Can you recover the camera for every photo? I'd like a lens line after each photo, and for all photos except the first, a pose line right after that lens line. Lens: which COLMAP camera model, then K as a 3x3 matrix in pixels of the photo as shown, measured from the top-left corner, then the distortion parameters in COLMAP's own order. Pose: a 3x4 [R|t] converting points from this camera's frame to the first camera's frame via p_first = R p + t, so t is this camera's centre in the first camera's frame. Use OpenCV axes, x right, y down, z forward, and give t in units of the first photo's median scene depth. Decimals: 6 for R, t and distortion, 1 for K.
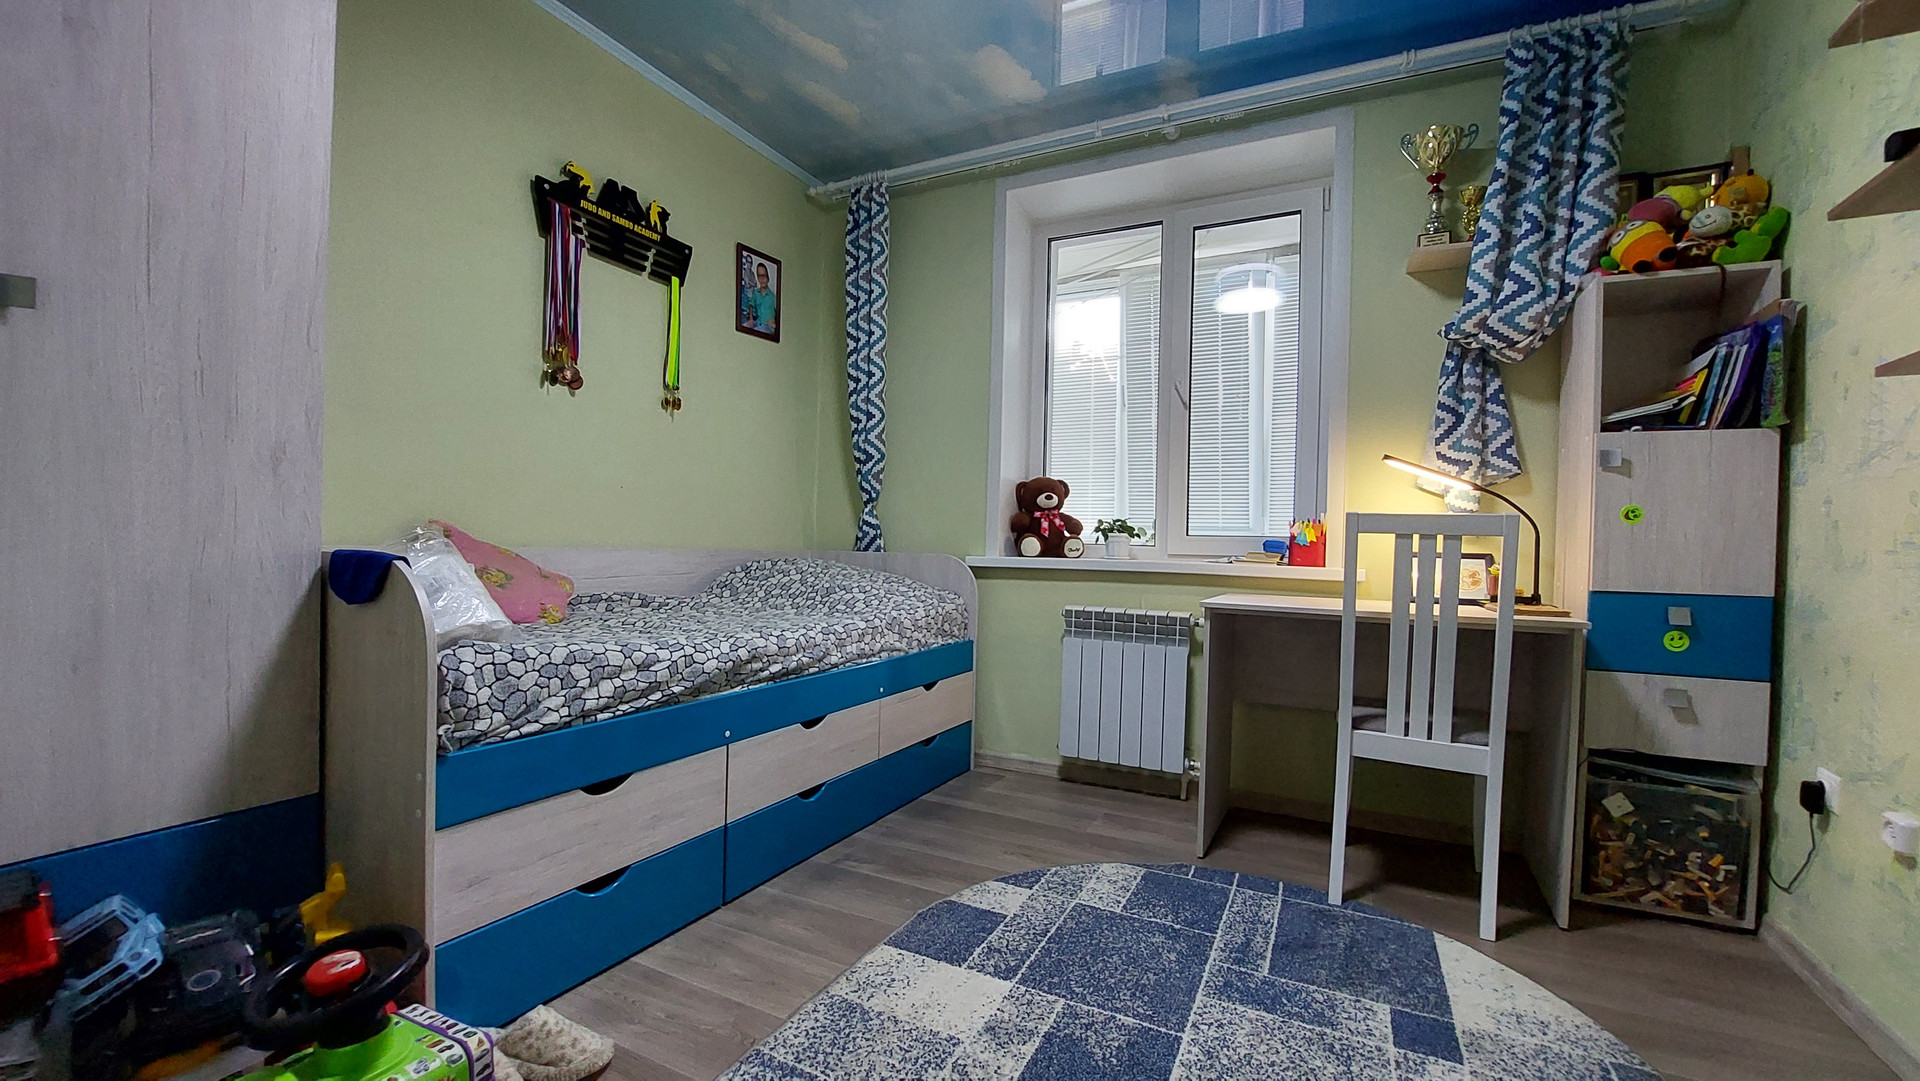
lens RADIAL K [[786.8, 0, 965.2], [0, 786.8, 554.3], [0, 0, 1]] dist [-0.010603, 0.000009]
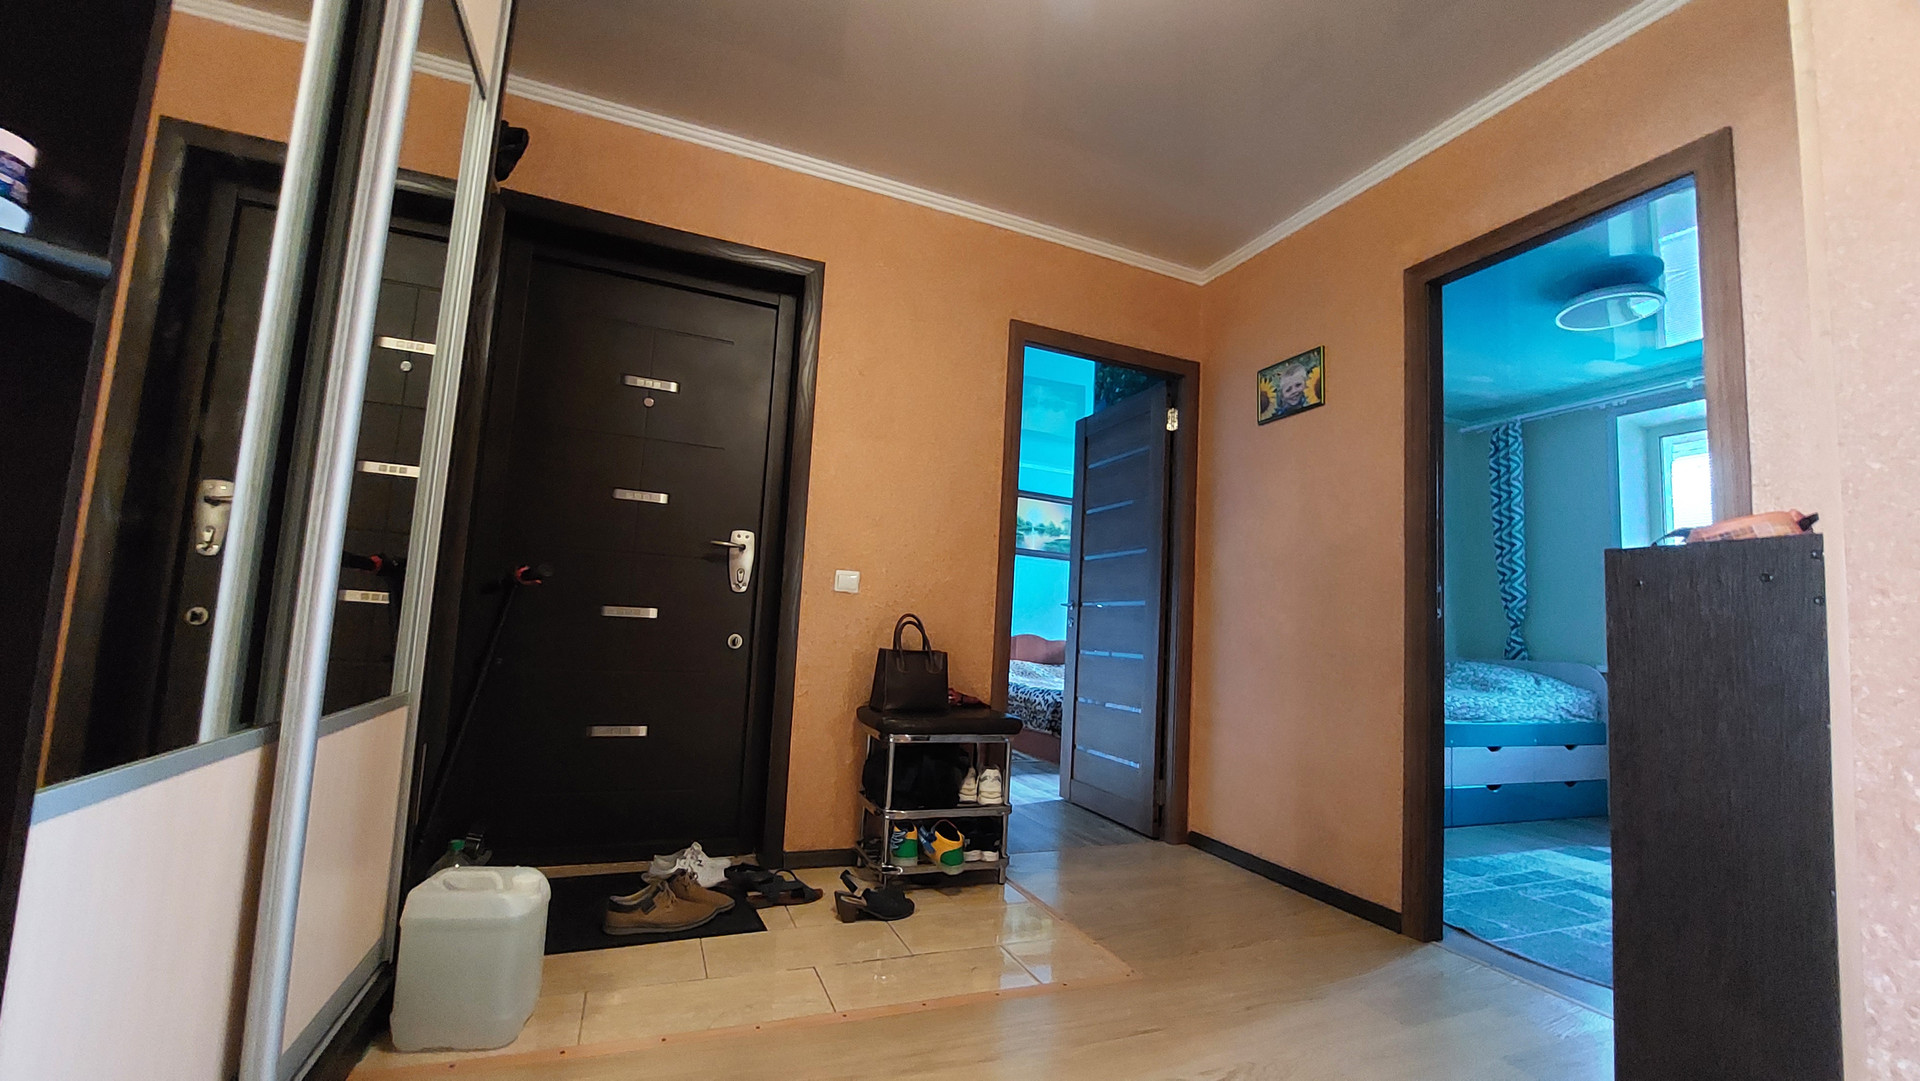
lens RADIAL K [[786.8, 0, 969.8], [0, 786.8, 547.0], [0, 0, 1]] dist [-0.010603, 0.000009]
pose [[0.772375, -0.048872, -0.633284, 0.030120], [-0.043075, 0.990710, -0.128991, 0.021419], [0.633705, 0.126908, 0.763094, -0.854583]]
